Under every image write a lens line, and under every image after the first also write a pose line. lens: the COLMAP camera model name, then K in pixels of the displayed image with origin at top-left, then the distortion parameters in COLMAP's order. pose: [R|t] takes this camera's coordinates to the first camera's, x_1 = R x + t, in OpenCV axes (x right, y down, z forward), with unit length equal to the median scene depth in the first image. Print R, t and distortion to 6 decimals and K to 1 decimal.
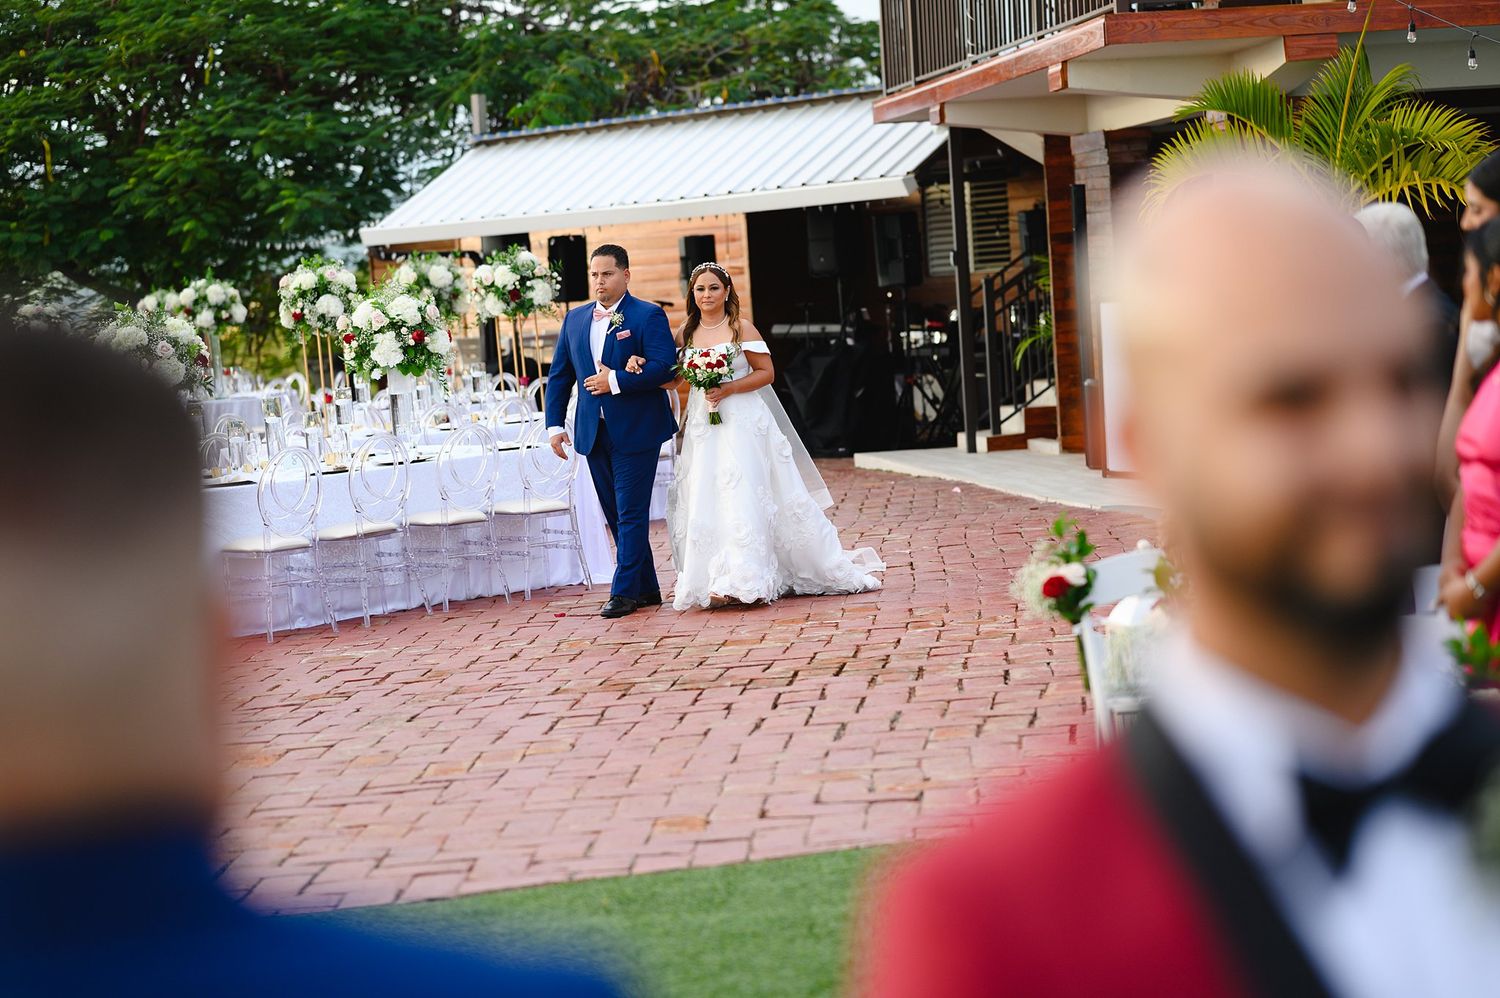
lens RADIAL K [[3575.1, 0, 750.0], [0, 3575.1, 499.0], [0, 0, 1]] dist [0.023195, -0.612052]
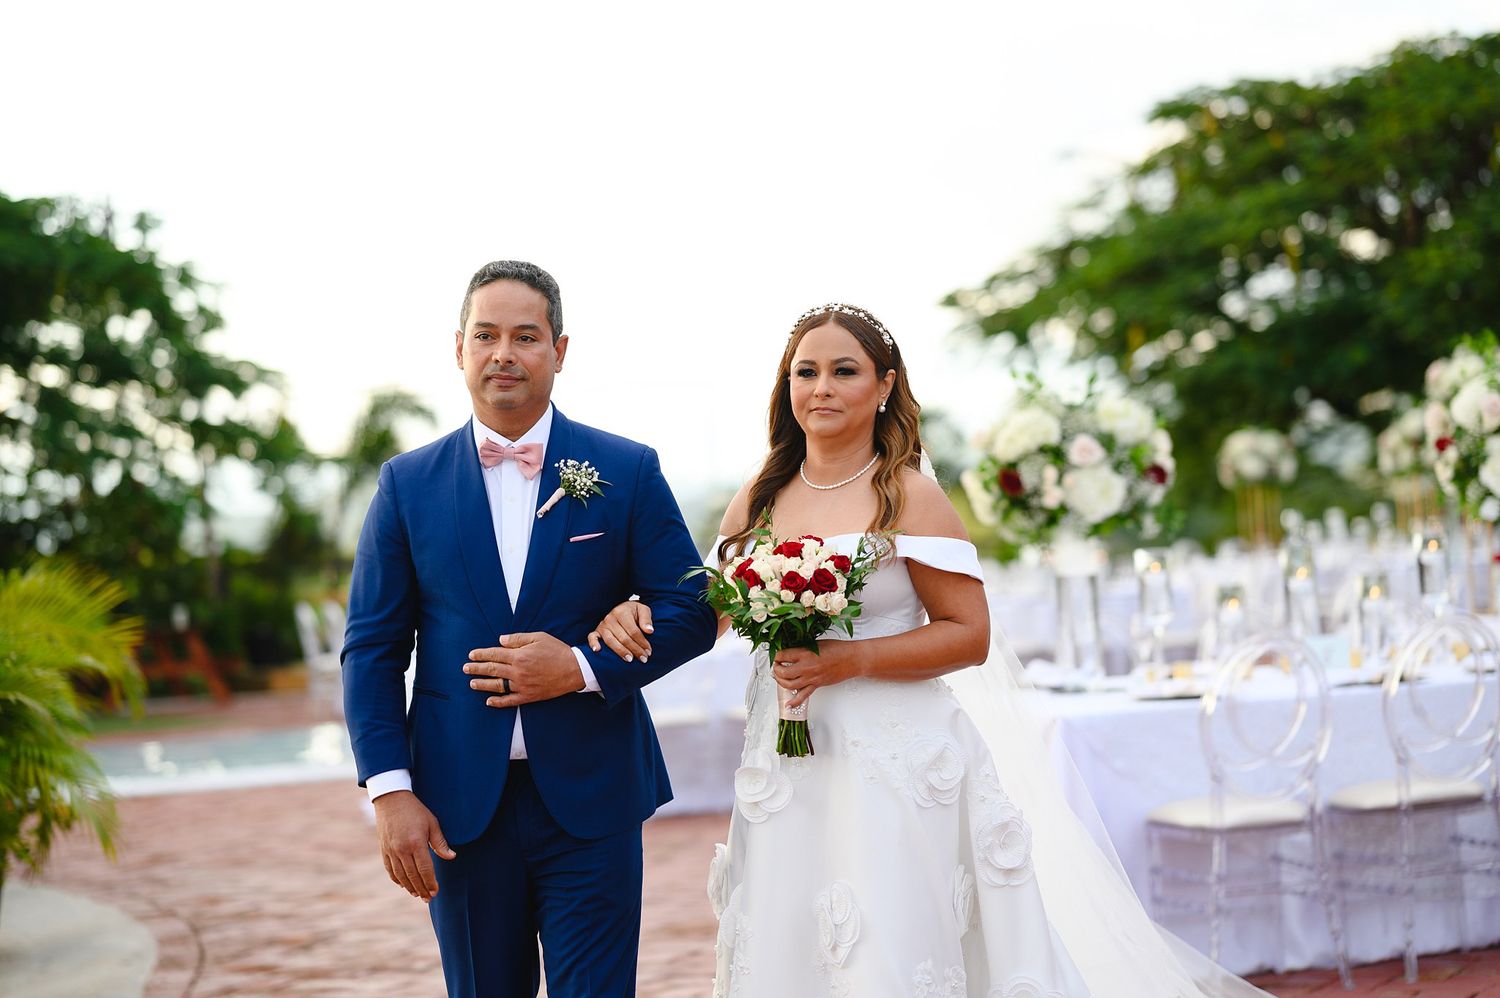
lens RADIAL K [[3575.1, 0, 750.0], [0, 3575.1, 499.0], [0, 0, 1]] dist [0.023195, -0.612052]
pose [[0.924378, 0.022981, -0.380784, 0.001405], [-0.040997, 0.998387, -0.039270, -0.010373], [0.379268, 0.051911, 0.923830, 0.468748]]
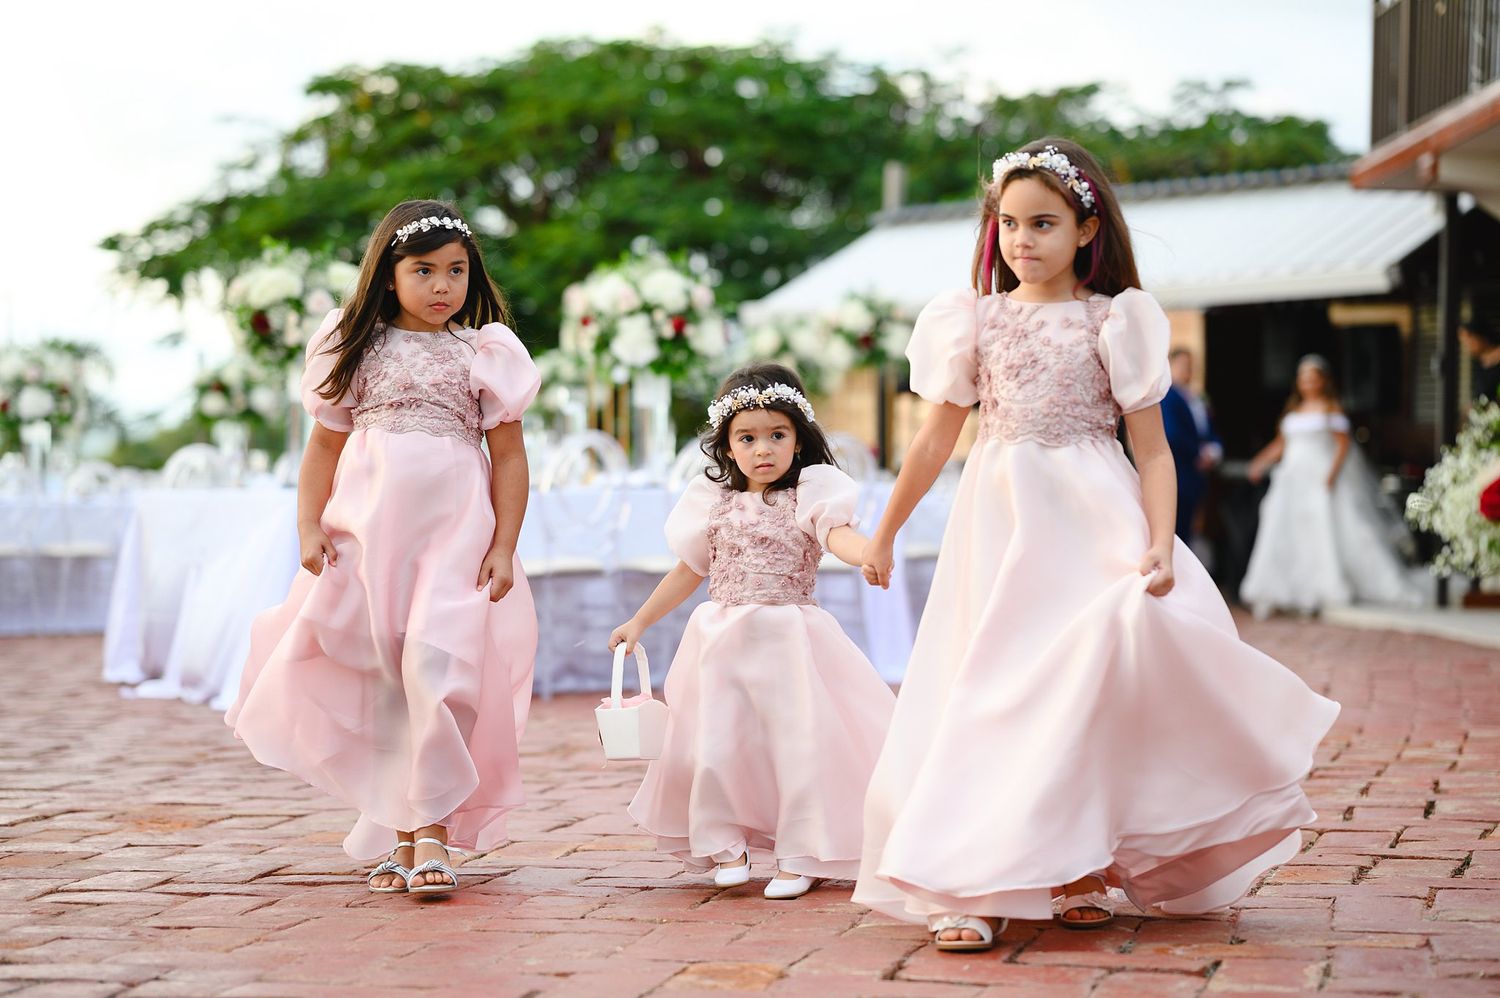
lens RADIAL K [[3575.1, 0, 750.0], [0, 3575.1, 499.0], [0, 0, 1]] dist [0.023195, -0.612052]
pose [[0.986936, 0.081856, -0.138768, 0.028615], [-0.090079, 0.994467, -0.054039, 0.030235], [0.133576, 0.065833, 0.988849, 0.293223]]
